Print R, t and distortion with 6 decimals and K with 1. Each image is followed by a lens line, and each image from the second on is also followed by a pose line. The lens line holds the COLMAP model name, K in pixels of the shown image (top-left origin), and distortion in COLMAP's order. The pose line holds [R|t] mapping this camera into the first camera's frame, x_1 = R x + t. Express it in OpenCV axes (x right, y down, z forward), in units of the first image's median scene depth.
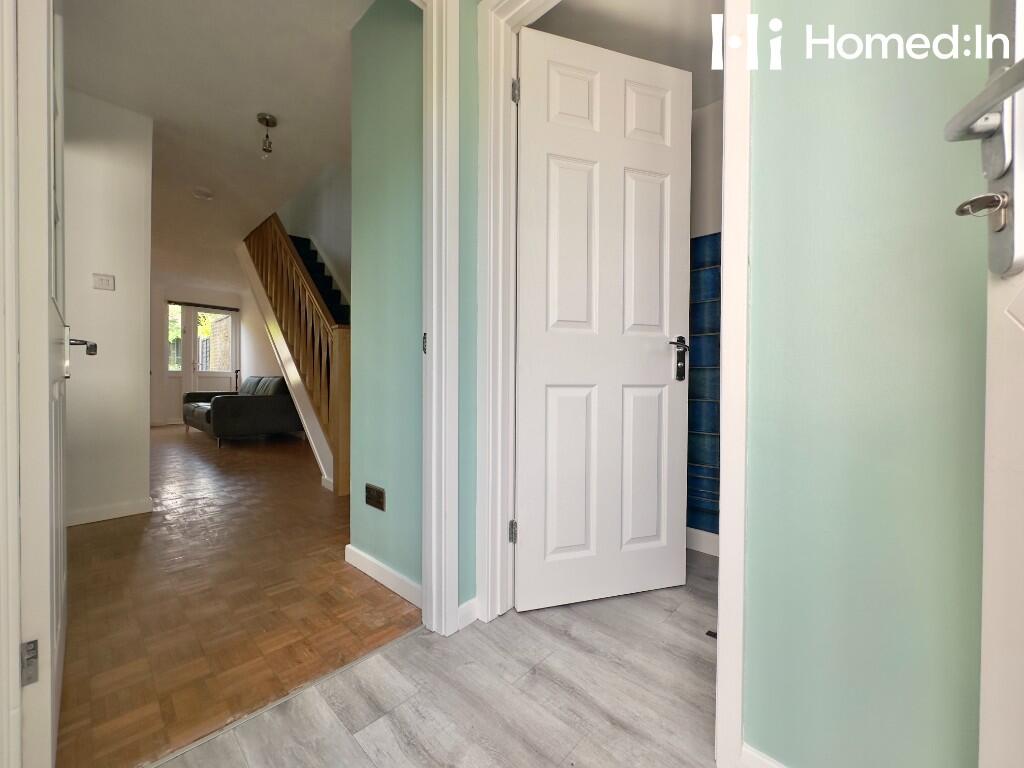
lens RADIAL K [[406.8, 0, 509.4], [0, 406.8, 382.4], [0, 0, 1]] dist [0.000877, 0.000170]
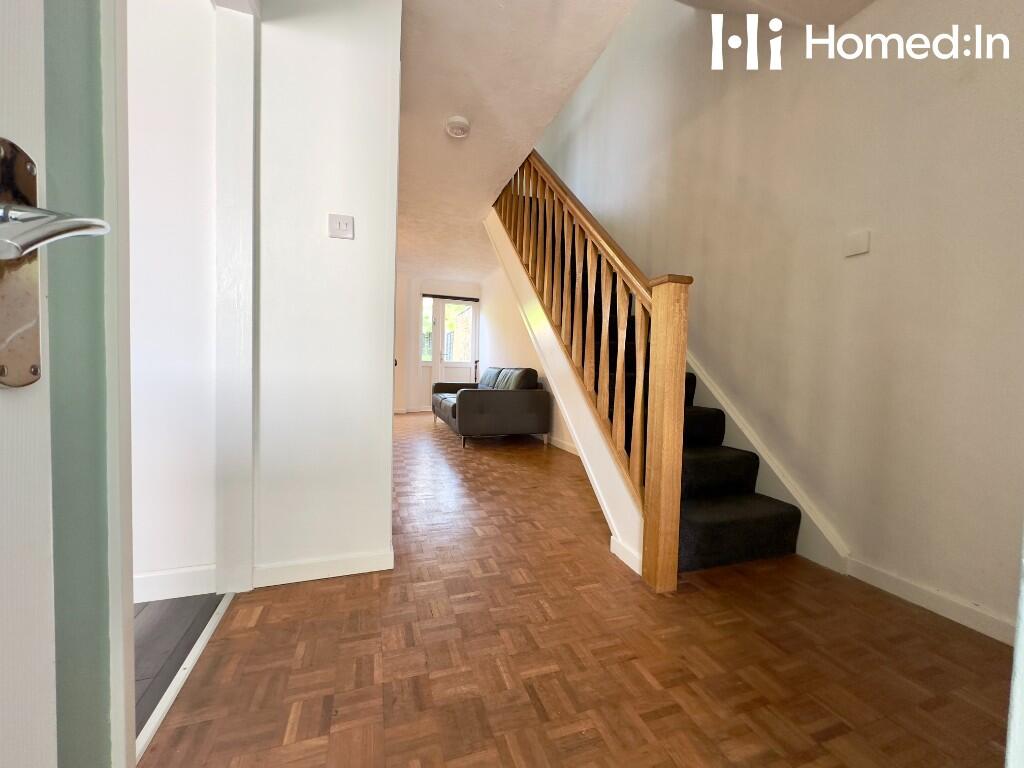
lens RADIAL K [[406.8, 0, 515.6], [0, 406.8, 383.8], [0, 0, 1]] dist [0.000877, 0.000170]
pose [[0.889260, 0.032940, -0.456215, -0.166941], [-0.022302, 0.999340, 0.028685, -0.005916], [0.456858, -0.015334, 0.889407, 0.207782]]
